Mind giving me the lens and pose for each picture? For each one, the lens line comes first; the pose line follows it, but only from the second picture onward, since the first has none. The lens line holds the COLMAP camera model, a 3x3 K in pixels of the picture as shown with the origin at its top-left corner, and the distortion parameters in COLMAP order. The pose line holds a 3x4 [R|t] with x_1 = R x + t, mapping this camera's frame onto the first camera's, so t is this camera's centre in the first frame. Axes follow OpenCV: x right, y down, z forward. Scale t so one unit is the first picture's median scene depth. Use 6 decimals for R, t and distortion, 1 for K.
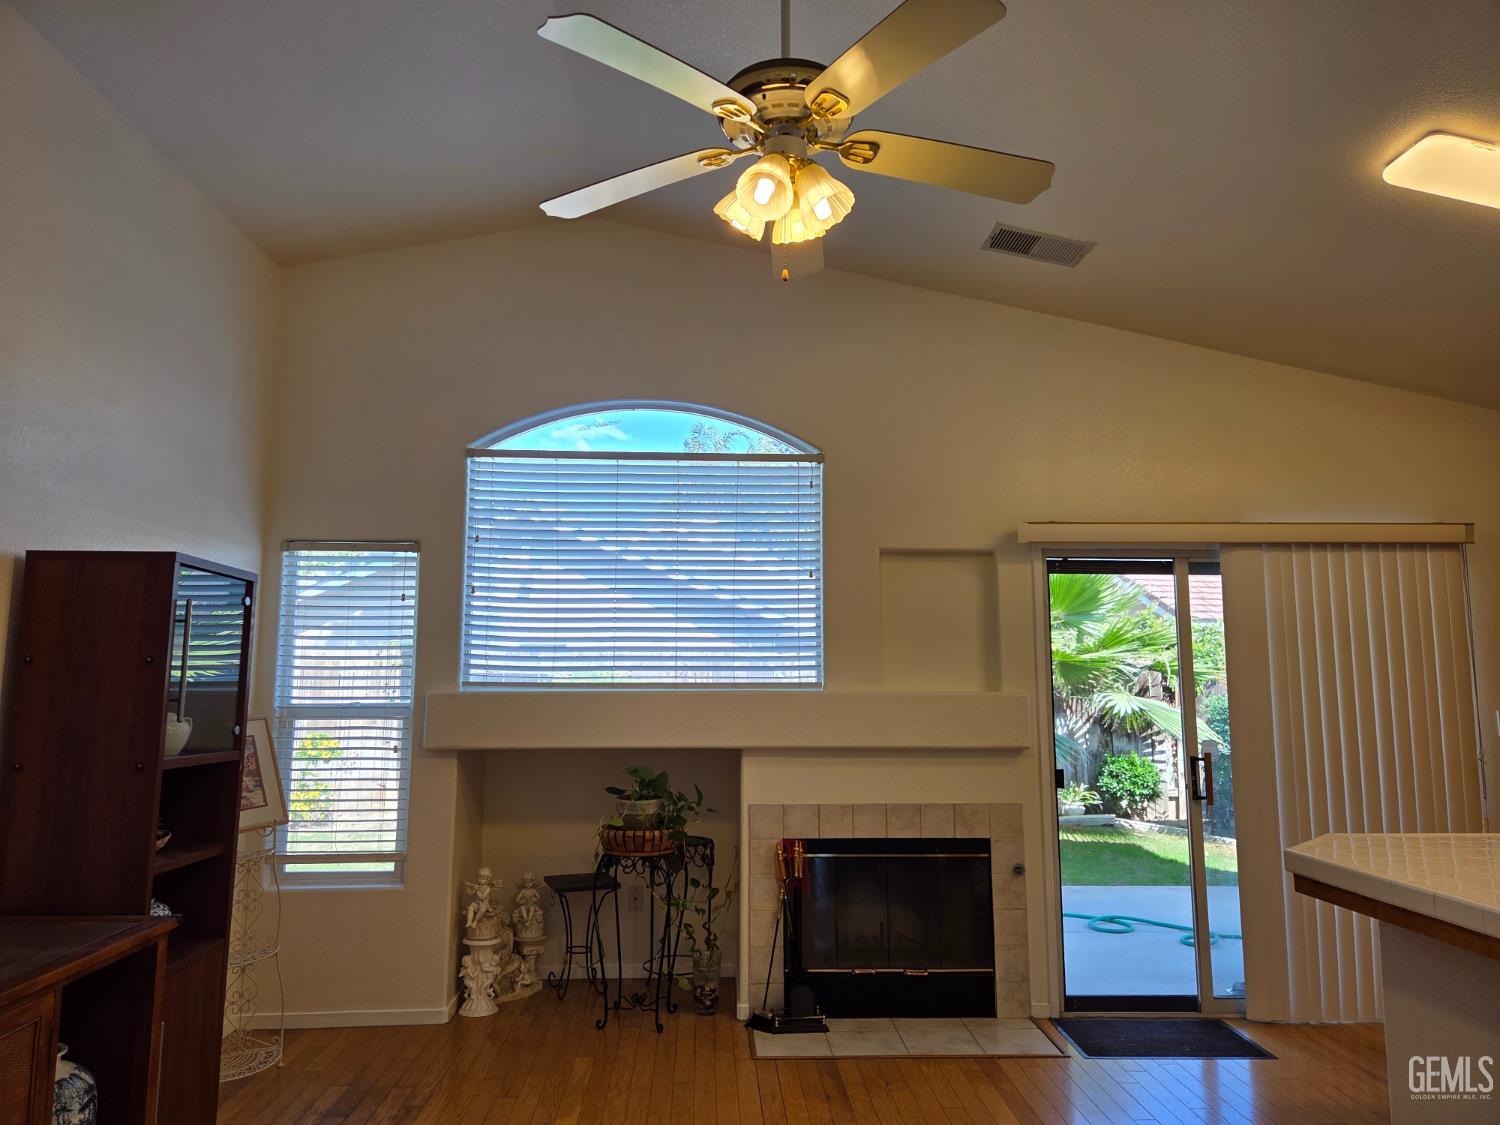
lens RADIAL K [[1015.7, 0, 747.5], [0, 1015.7, 560.6], [0, 0, 1]] dist [0.055892, -0.036045]
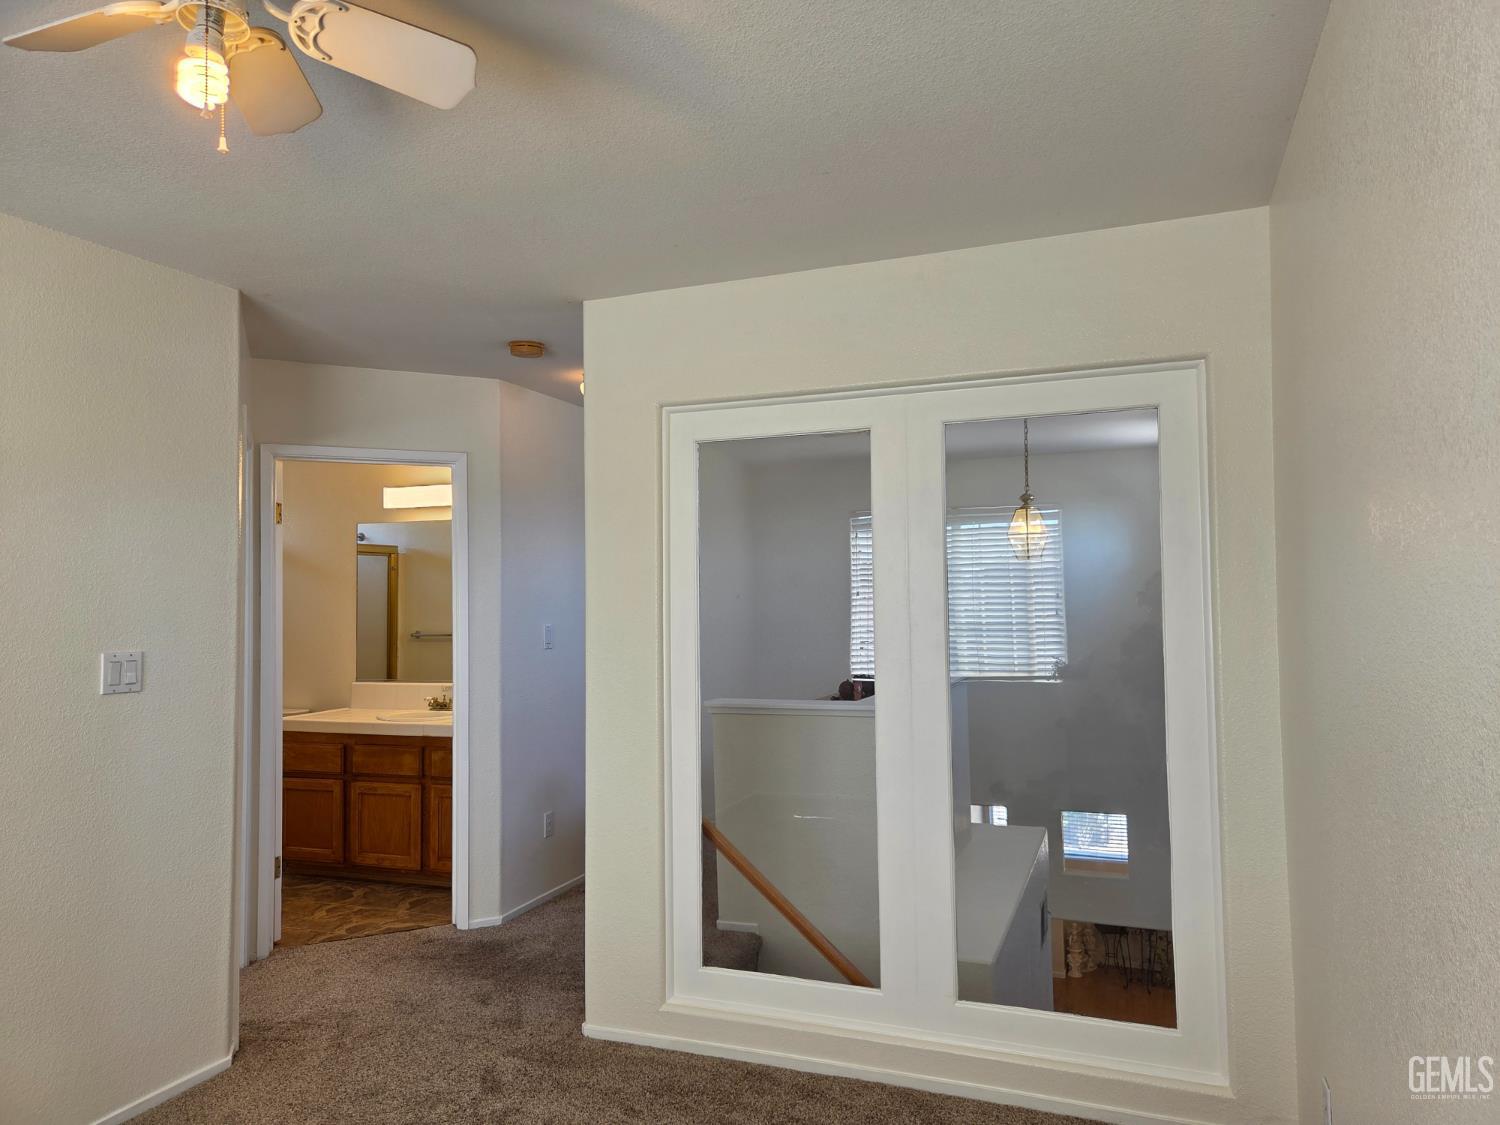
lens RADIAL K [[1015.7, 0, 752.1], [0, 1015.7, 563.8], [0, 0, 1]] dist [0.055892, -0.036045]
pose [[0.916135, -0.032817, -0.399523, 0.070217], [0.072508, 0.993770, 0.084638, -0.896252], [0.394257, -0.106509, 0.912807, -1.629414]]
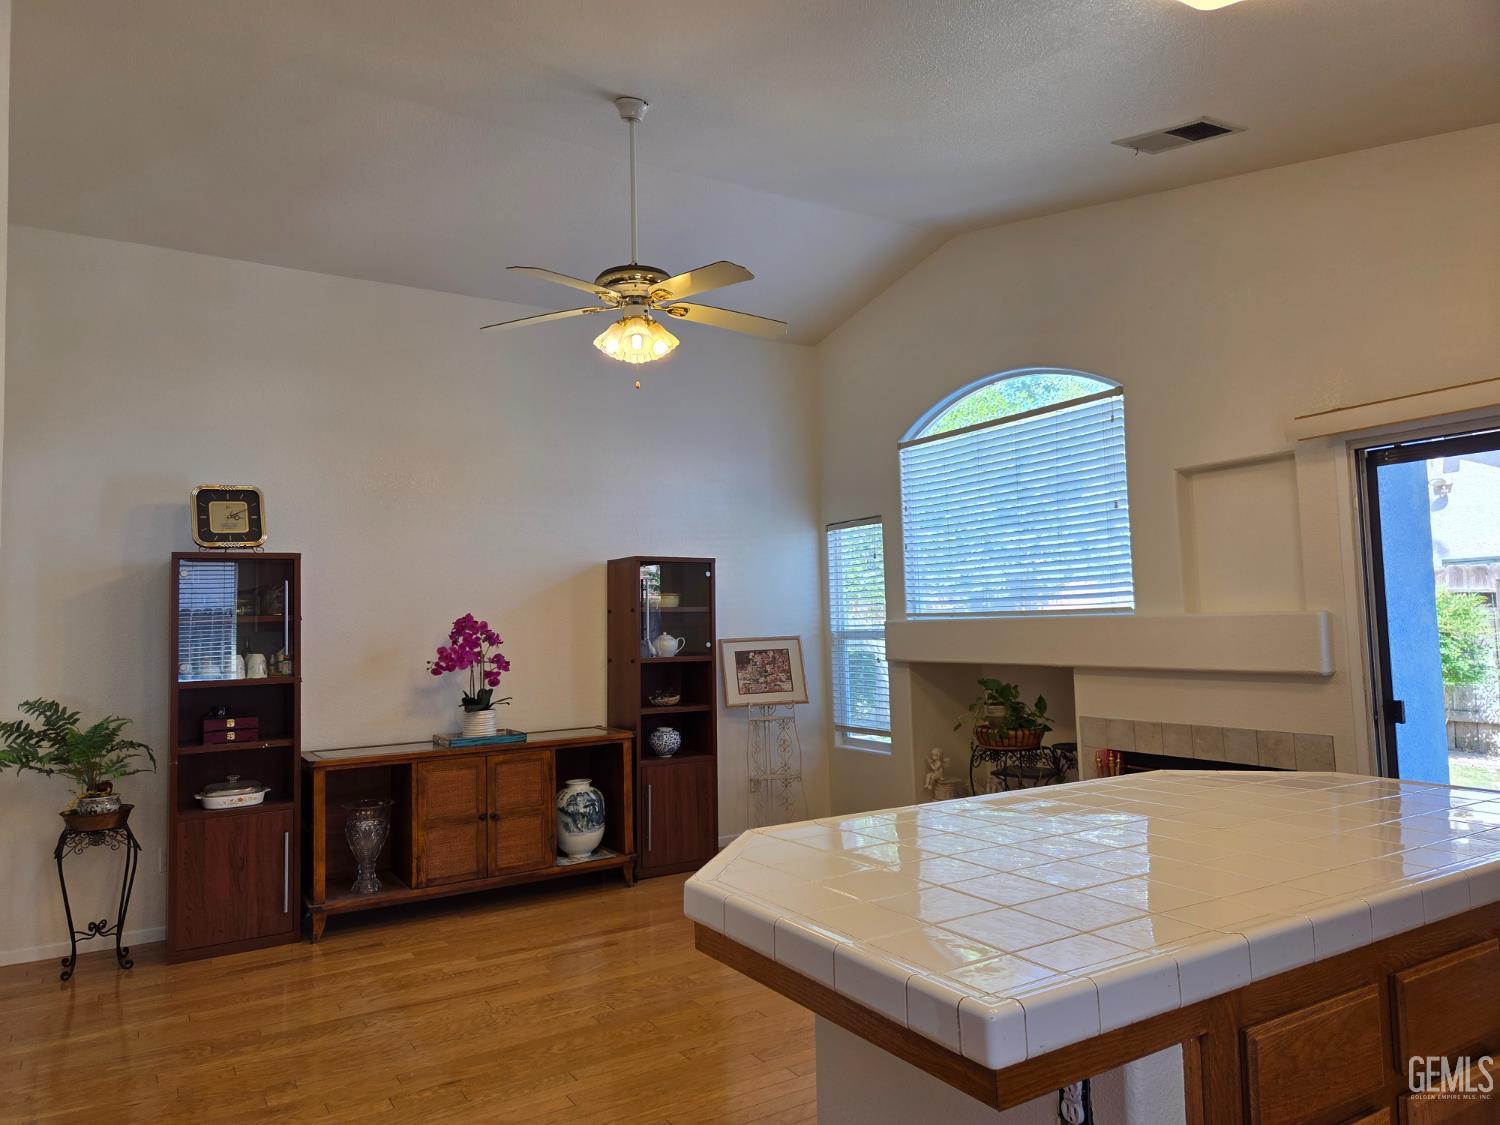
lens RADIAL K [[1015.7, 0, 741.2], [0, 1015.7, 561.9], [0, 0, 1]] dist [0.055892, -0.036045]
pose [[0.471706, -0.067152, -0.879195, 0.822610], [0.134139, 0.990956, -0.003720, 0.024517], [0.871493, -0.116179, 0.476448, 0.154870]]
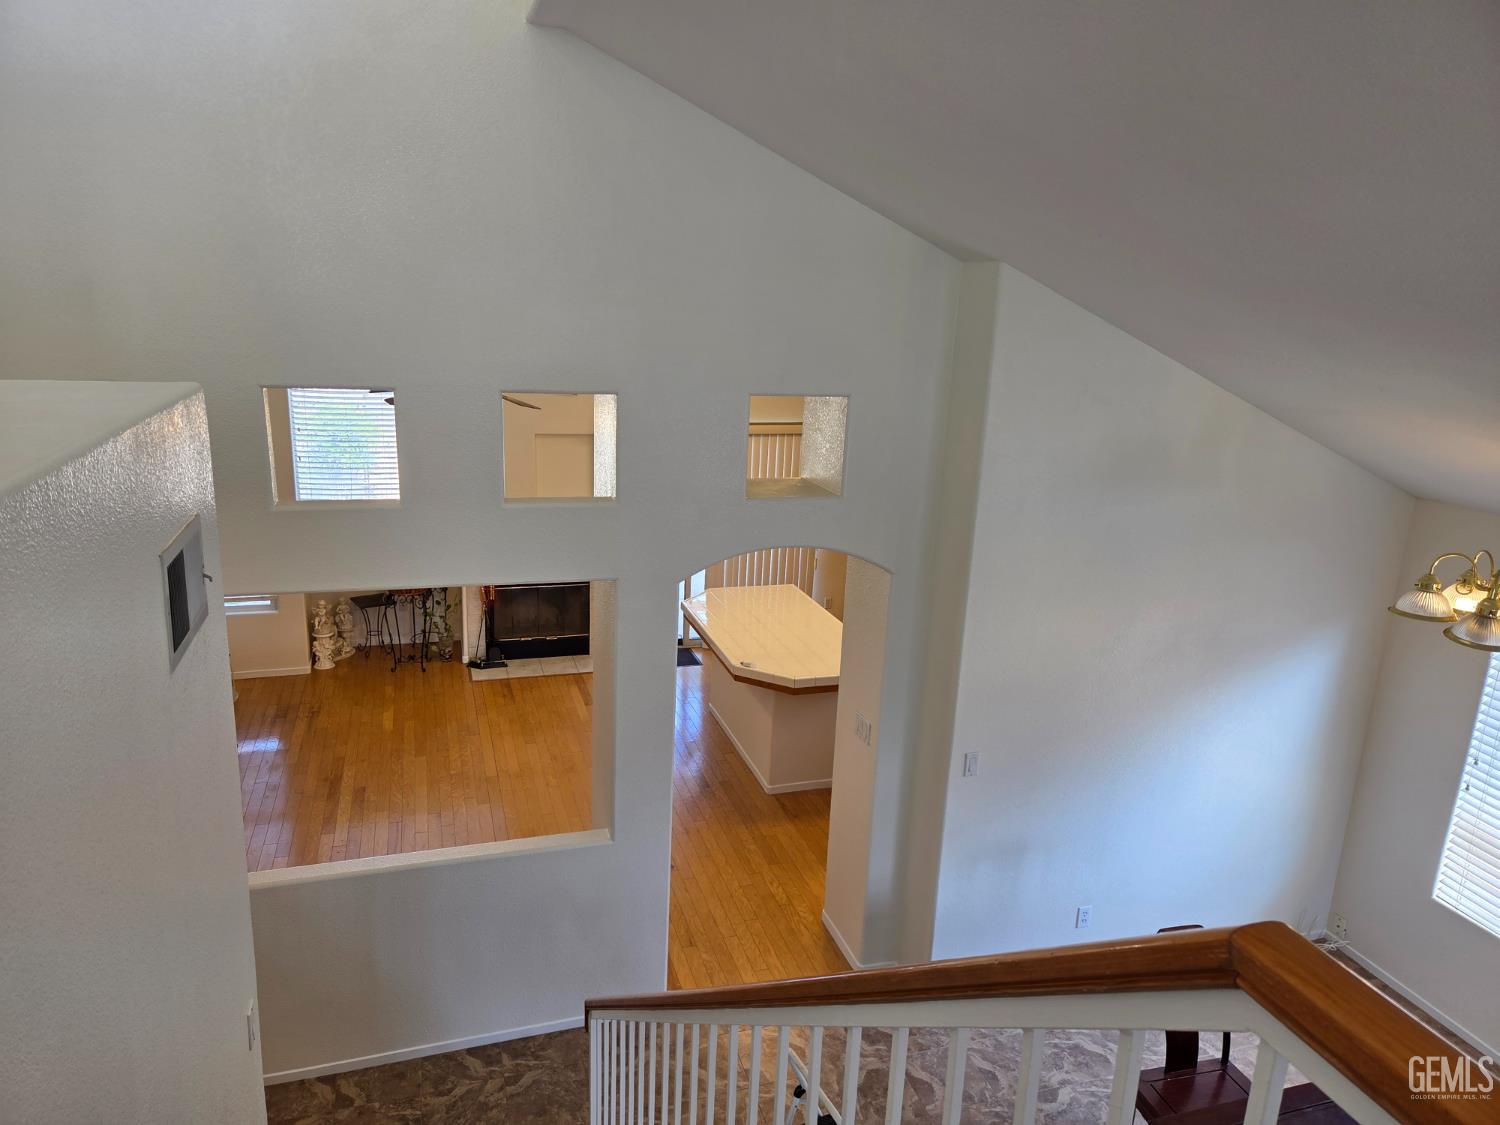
lens RADIAL K [[1015.7, 0, 758.3], [0, 1015.7, 563.6], [0, 0, 1]] dist [0.055892, -0.036045]
pose [[0.961743, -0.030027, 0.272304, 0.008622], [-0.075017, 0.927118, 0.367184, -0.521787], [-0.263484, -0.373564, 0.889397, -0.883053]]
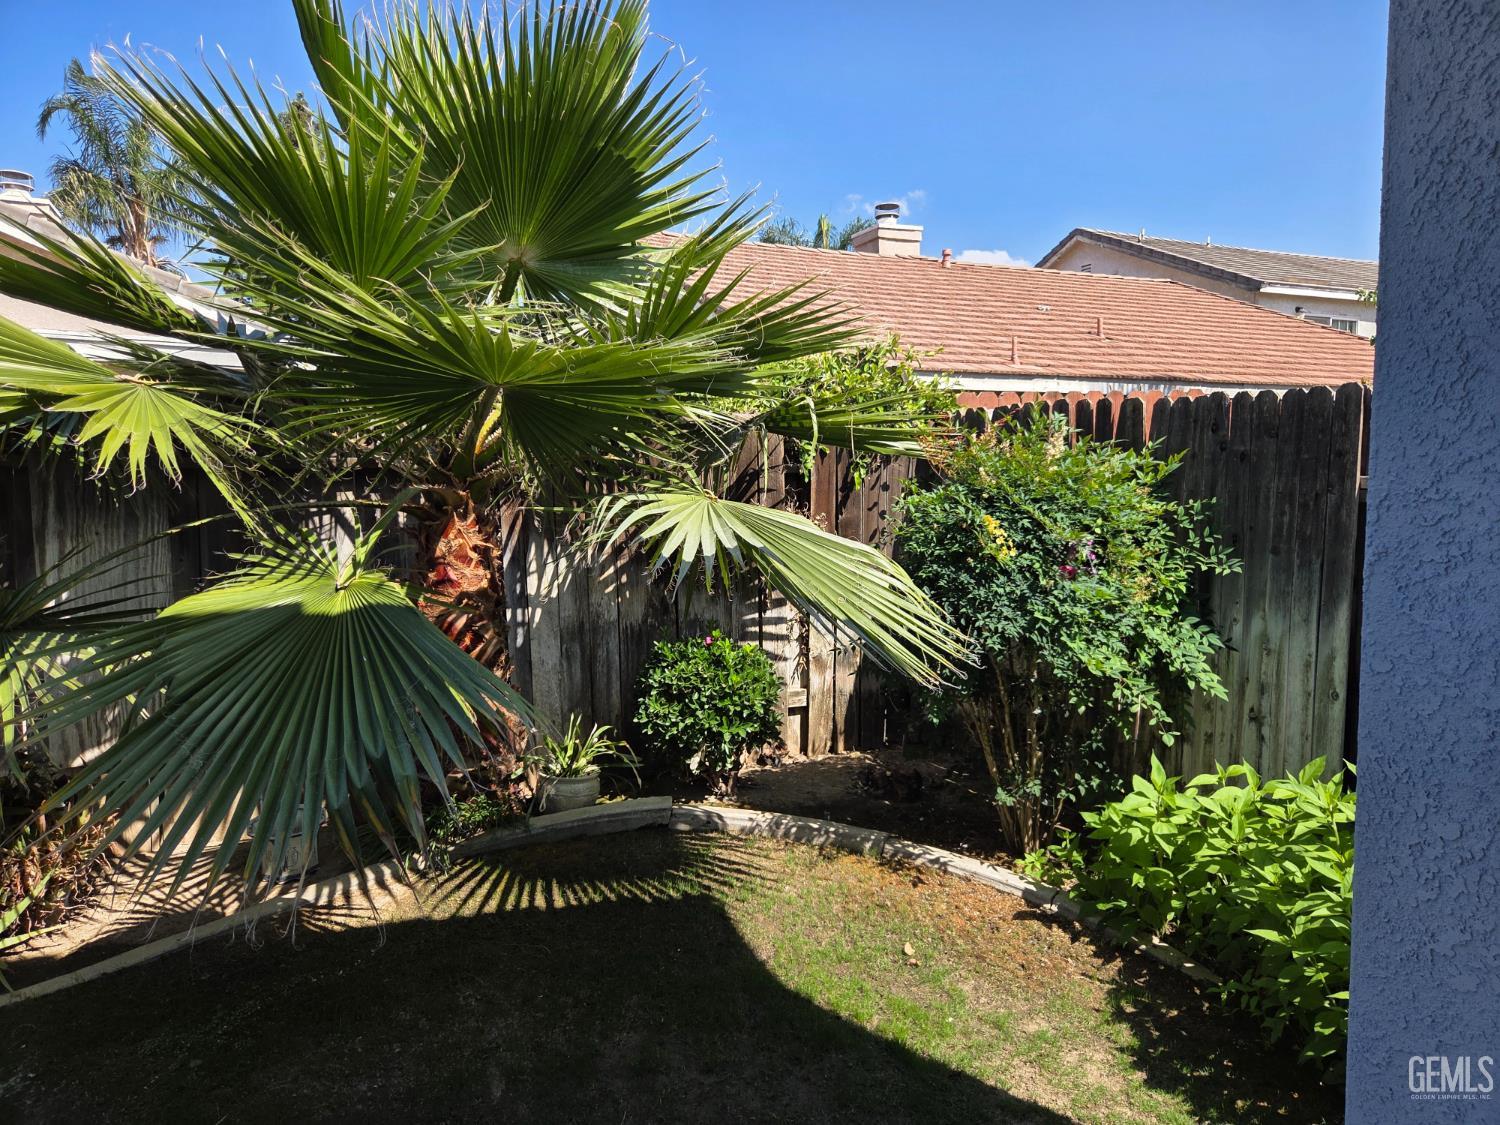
lens RADIAL K [[1015.7, 0, 751.3], [0, 1015.7, 564.0], [0, 0, 1]] dist [0.055892, -0.036045]
pose [[0.926697, -0.047832, 0.372754, 0.591323], [-0.028720, 0.979953, 0.197150, 0.198060], [-0.374711, -0.193404, 0.906745, 1.570945]]
